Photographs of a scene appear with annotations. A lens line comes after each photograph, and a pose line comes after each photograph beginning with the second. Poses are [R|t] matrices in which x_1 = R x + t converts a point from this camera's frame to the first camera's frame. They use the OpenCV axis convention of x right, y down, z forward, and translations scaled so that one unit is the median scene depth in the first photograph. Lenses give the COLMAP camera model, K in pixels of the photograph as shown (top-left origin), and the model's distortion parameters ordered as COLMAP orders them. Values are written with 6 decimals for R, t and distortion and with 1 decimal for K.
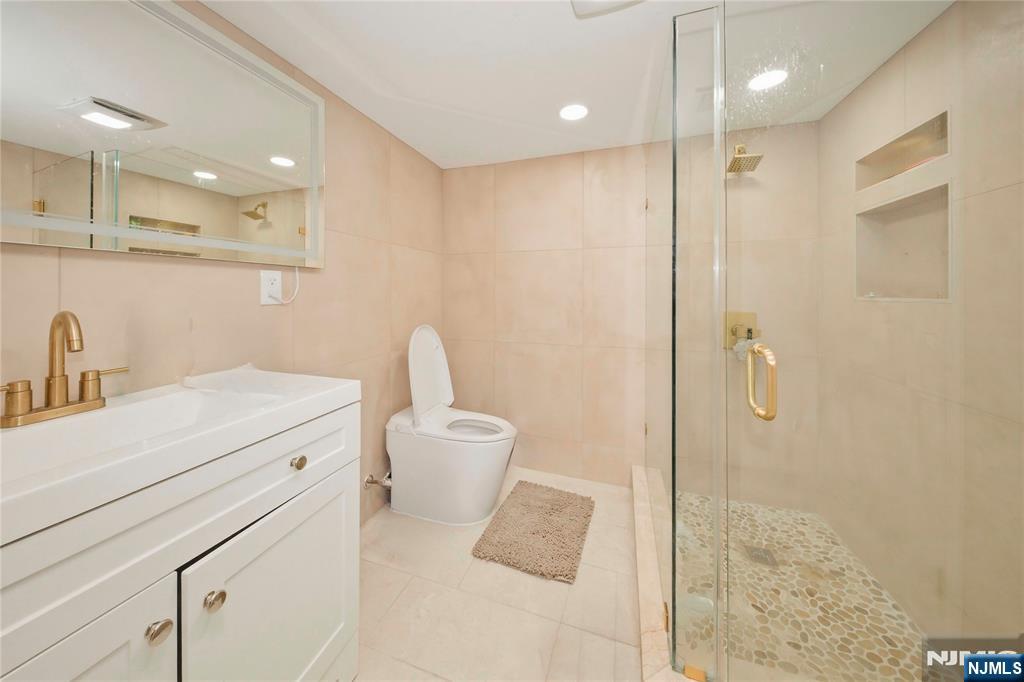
lens RADIAL K [[358.7, 0, 506.9], [0, 358.7, 290.3], [0, 0, 1]] dist [-0.000886, -0.000085]
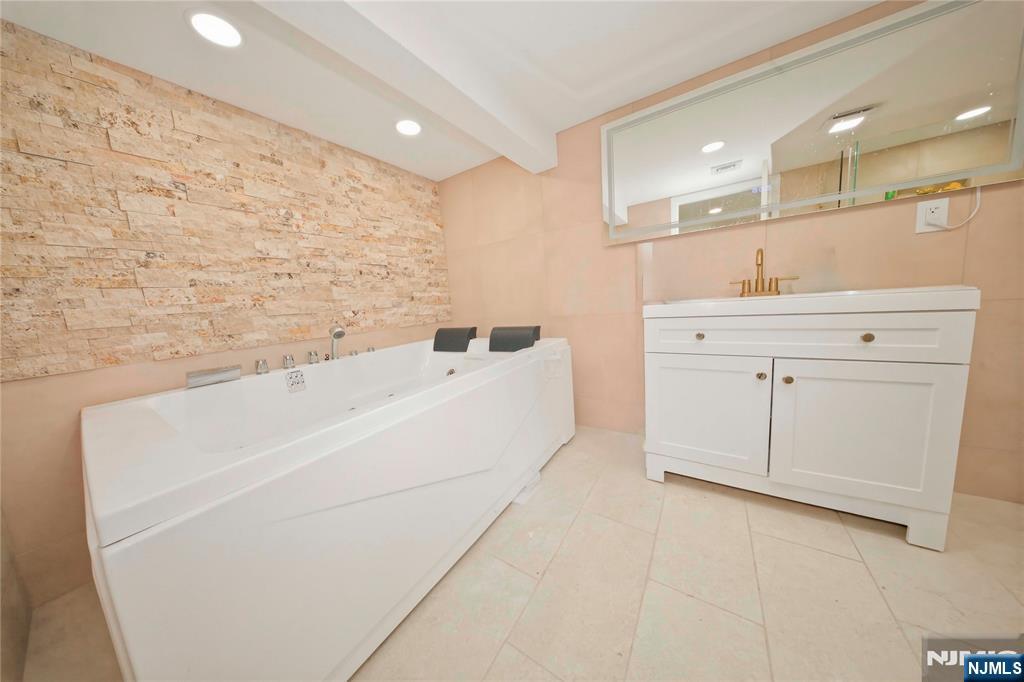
lens RADIAL K [[296.3, 0, 512.0], [0, 296.3, 341.0], [0, 0, 1]] dist [0.000154, 0.000002]
pose [[-0.246824, 0.148552, -0.957606, 0.711140], [0.080995, 0.987885, 0.132372, 0.174083], [0.965670, -0.044889, -0.255866, -0.051892]]
